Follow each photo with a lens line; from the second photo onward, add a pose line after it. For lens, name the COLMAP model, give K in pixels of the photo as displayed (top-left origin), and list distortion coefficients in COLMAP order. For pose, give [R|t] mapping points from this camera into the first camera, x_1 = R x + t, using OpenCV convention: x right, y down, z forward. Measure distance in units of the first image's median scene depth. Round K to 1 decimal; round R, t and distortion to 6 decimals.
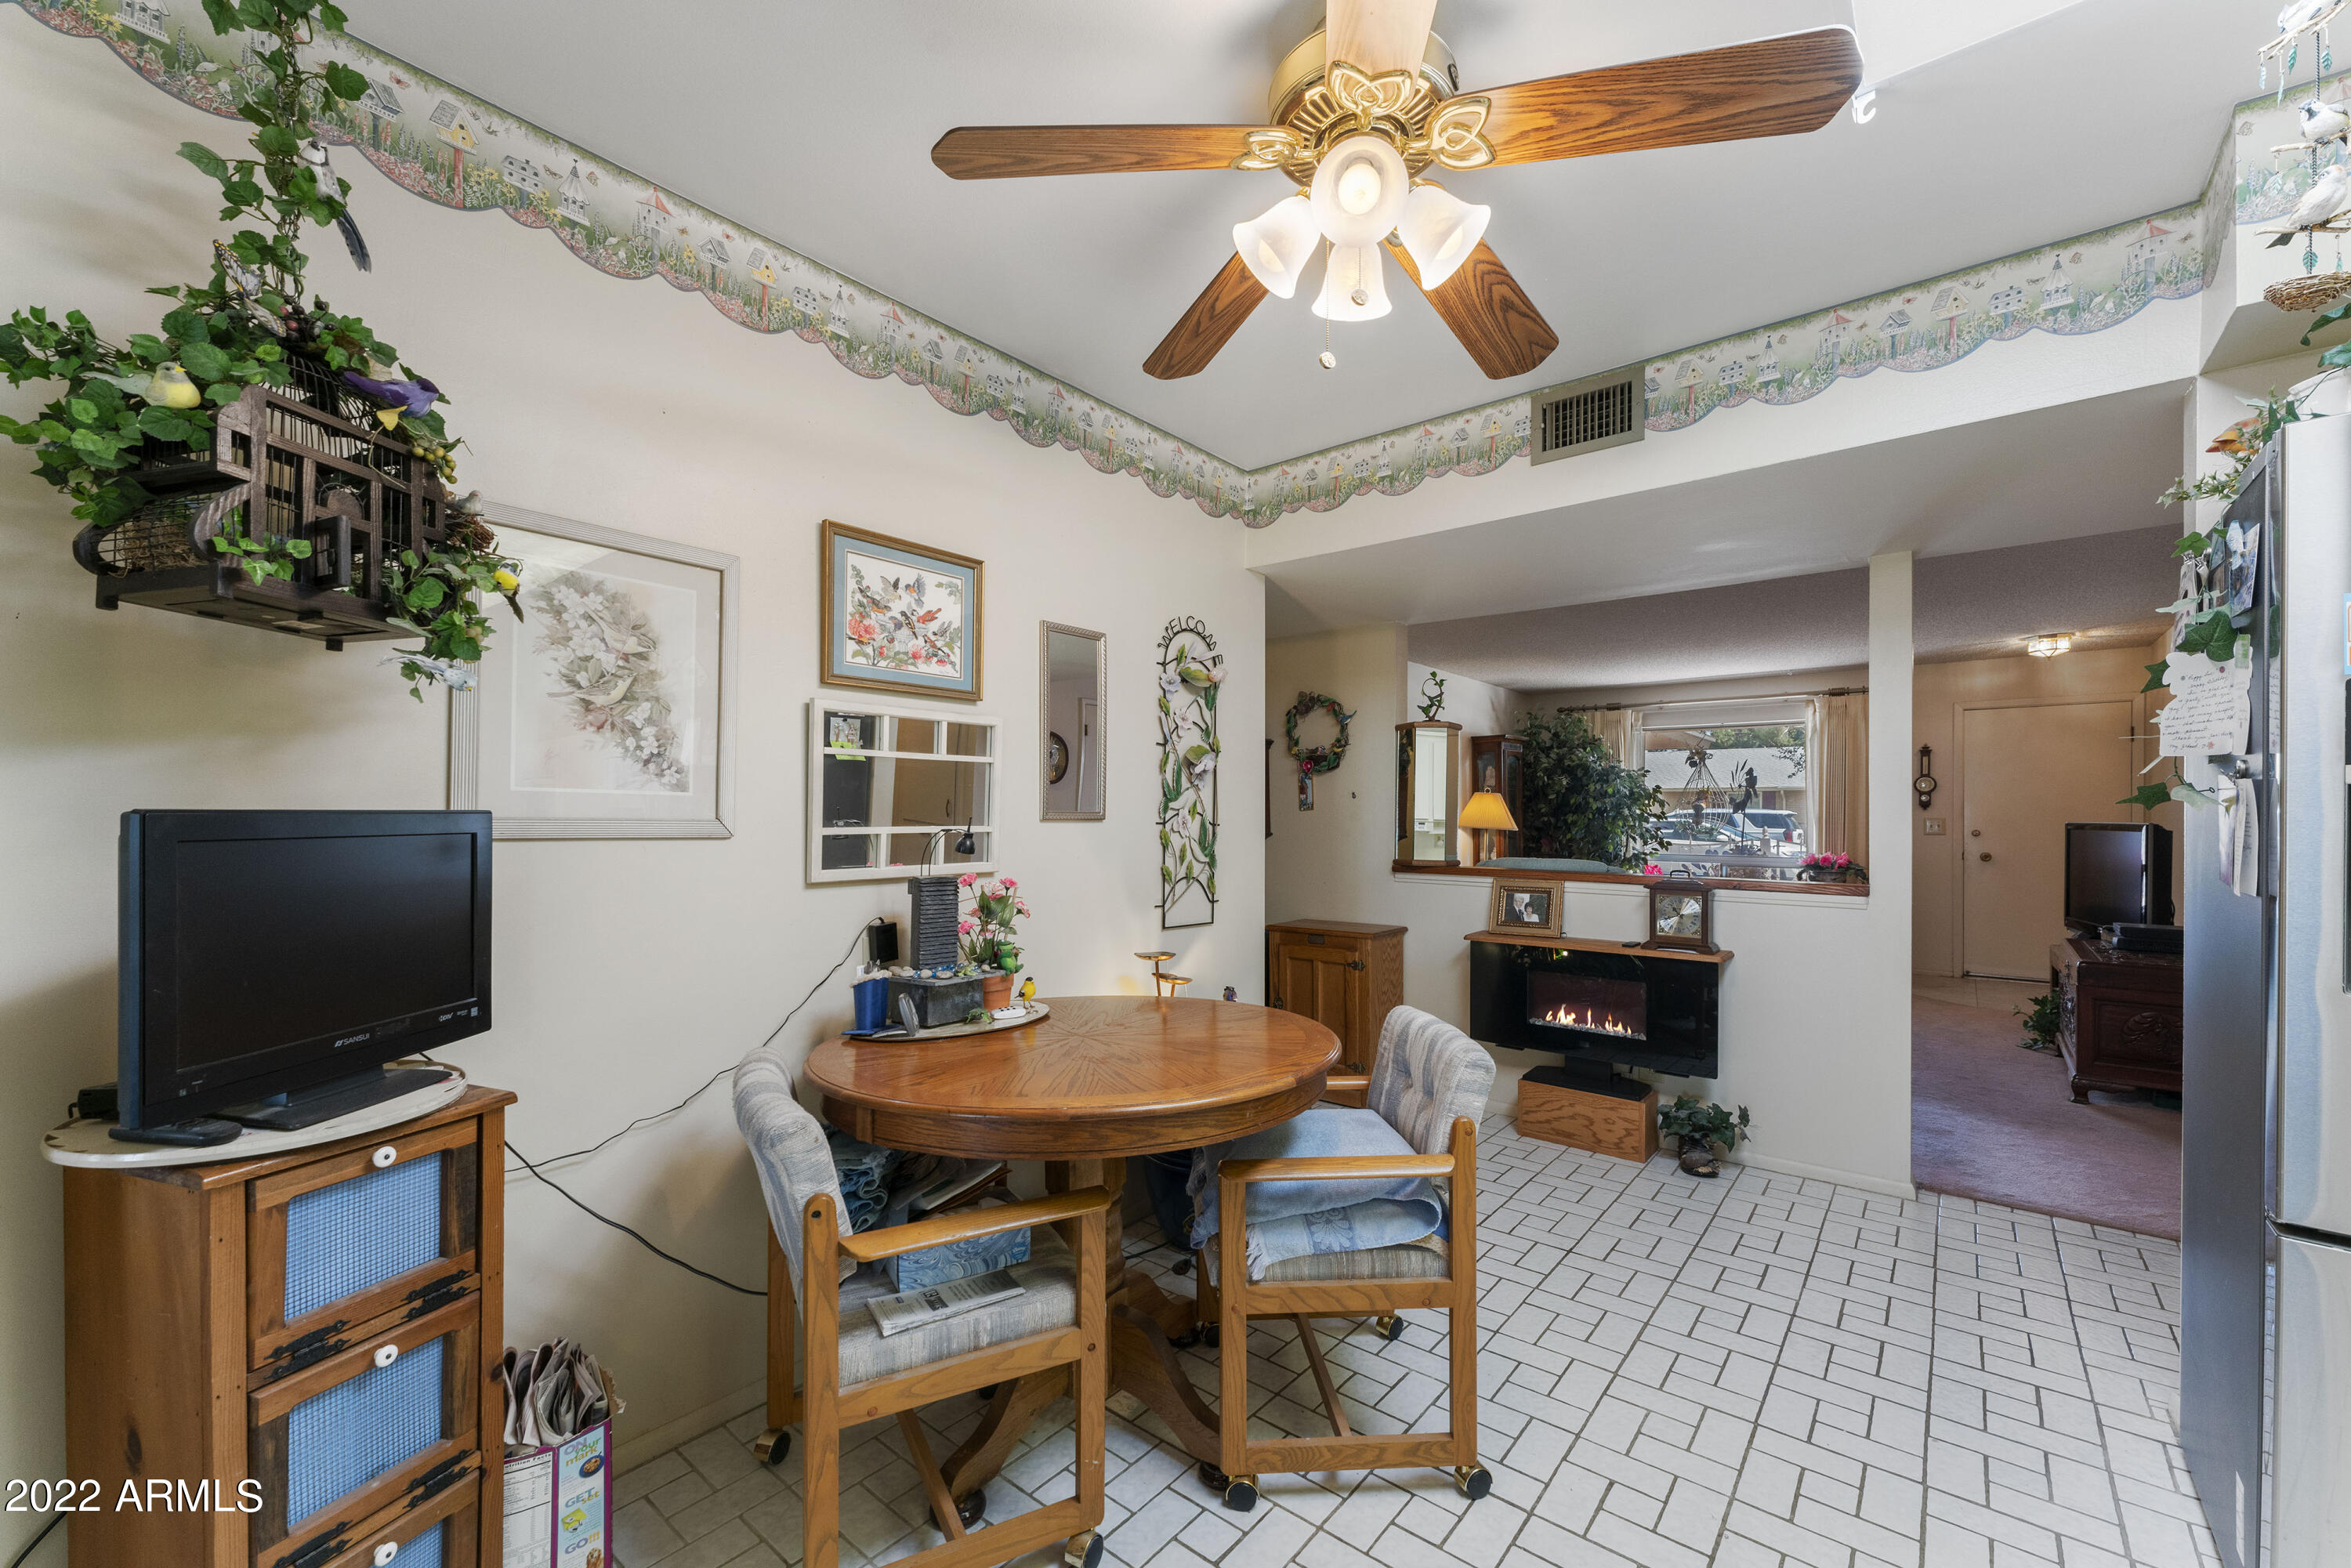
lens RADIAL K [[935.6, 0, 1185.7], [0, 935.6, 813.9], [0, 0, 1]] dist [-0.000698, -0.000131]
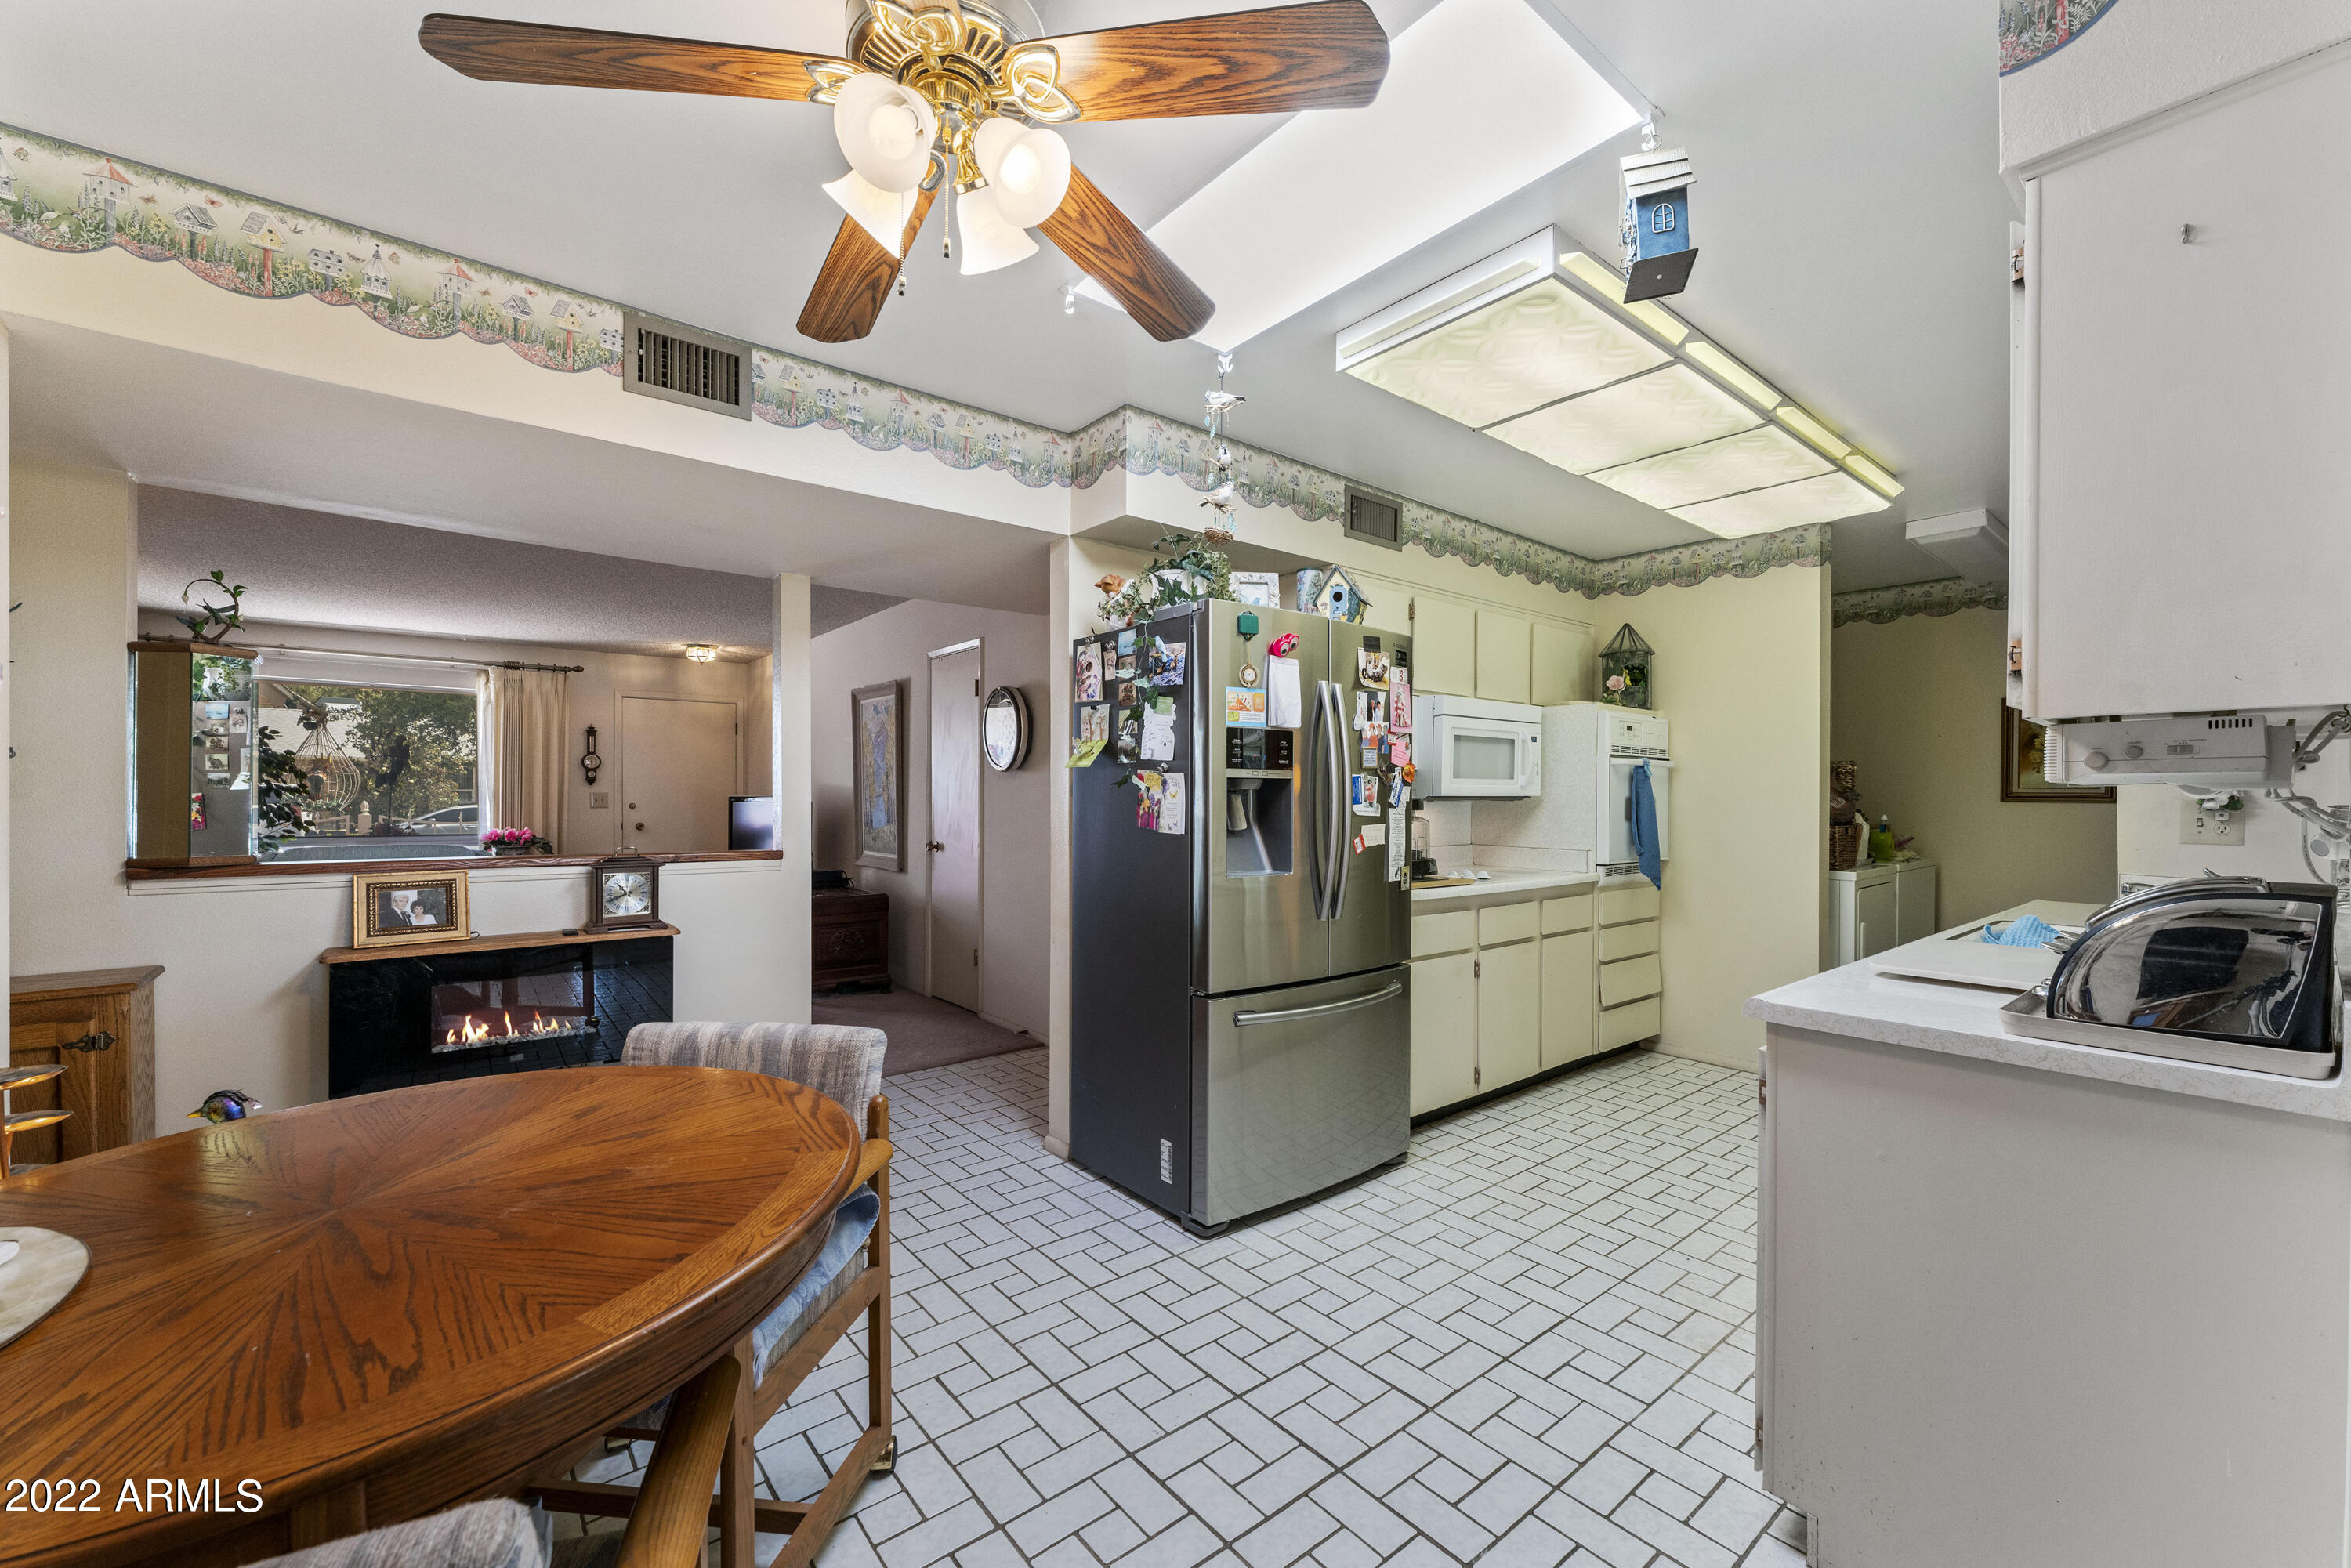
lens RADIAL K [[928.3, 0, 1186.6], [0, 928.3, 796.7], [0, 0, 1]] dist [-0.001935, -0.000078]
pose [[0.195252, -0.003773, 0.980746, -0.264753], [-0.005487, 0.999973, 0.004939, 0.000303], [-0.980738, -0.006346, 0.195226, 0.218280]]
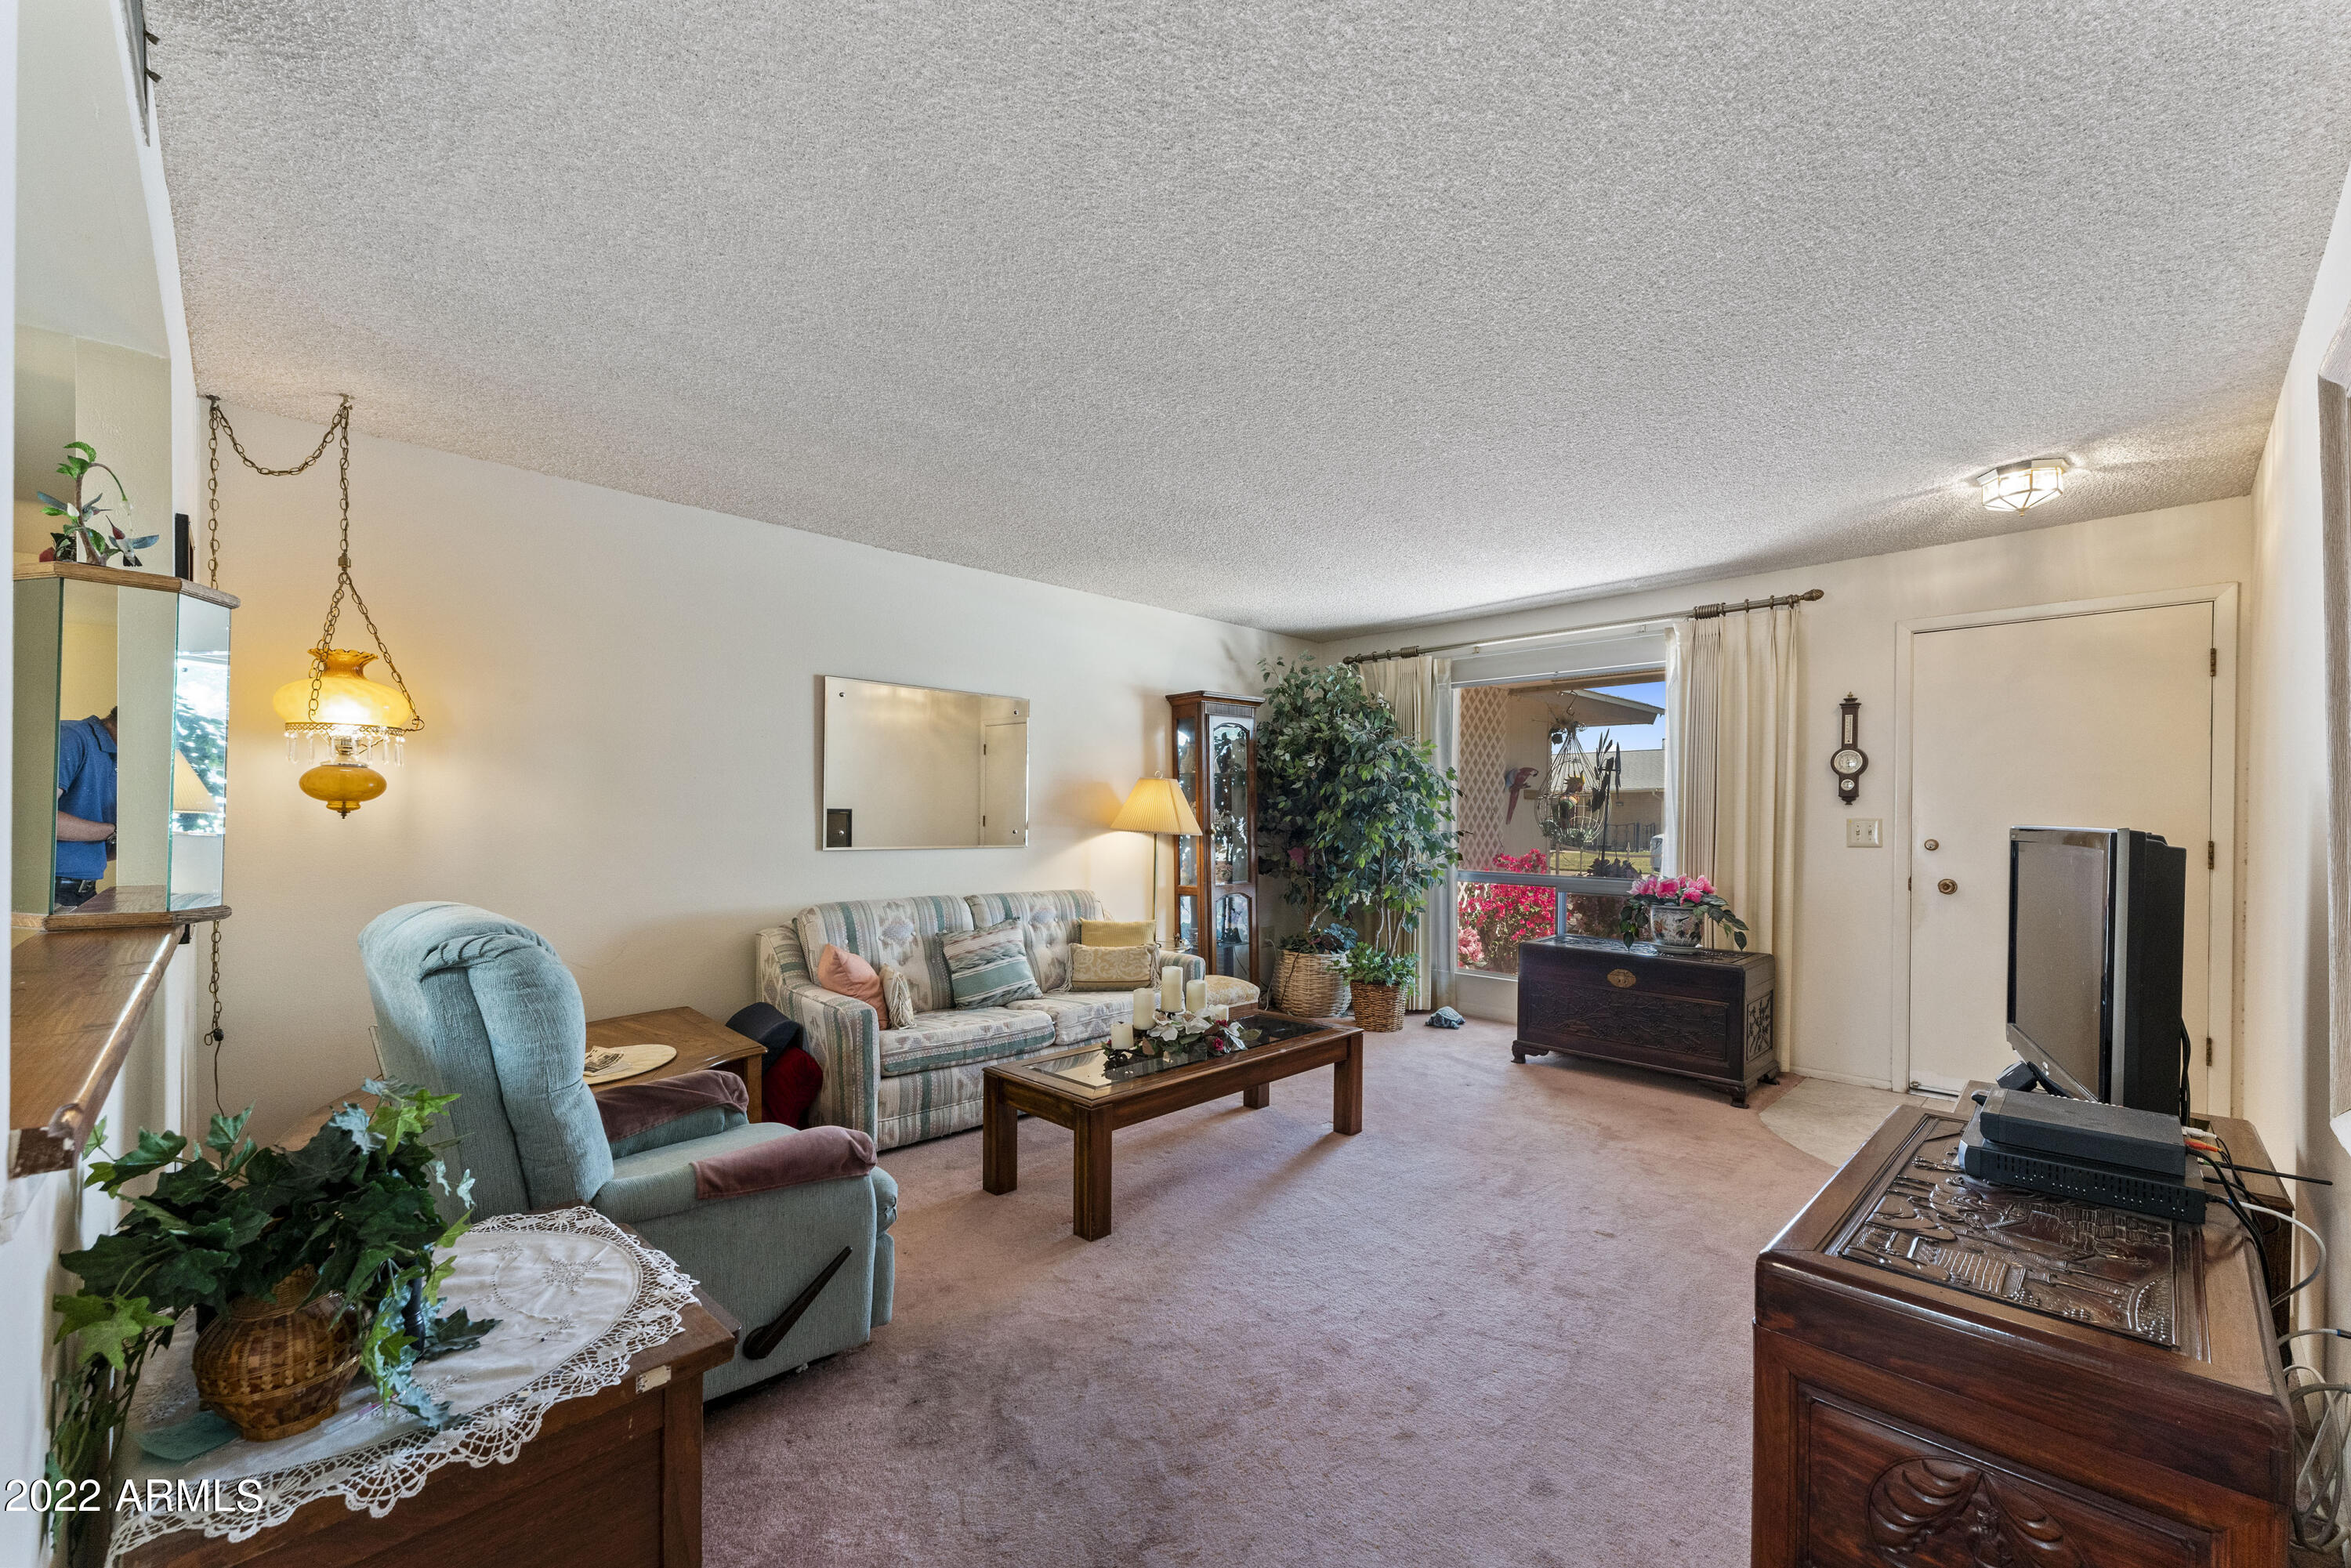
lens RADIAL K [[941.2, 0, 1191.1], [0, 941.2, 828.6], [0, 0, 1]] dist [-0.000809, -0.000088]
pose [[0.994610, 0.002359, -0.103663, 0.870886], [-0.000499, 0.999838, 0.017965, 0.000780], [0.103689, -0.017817, 0.994450, 0.720627]]
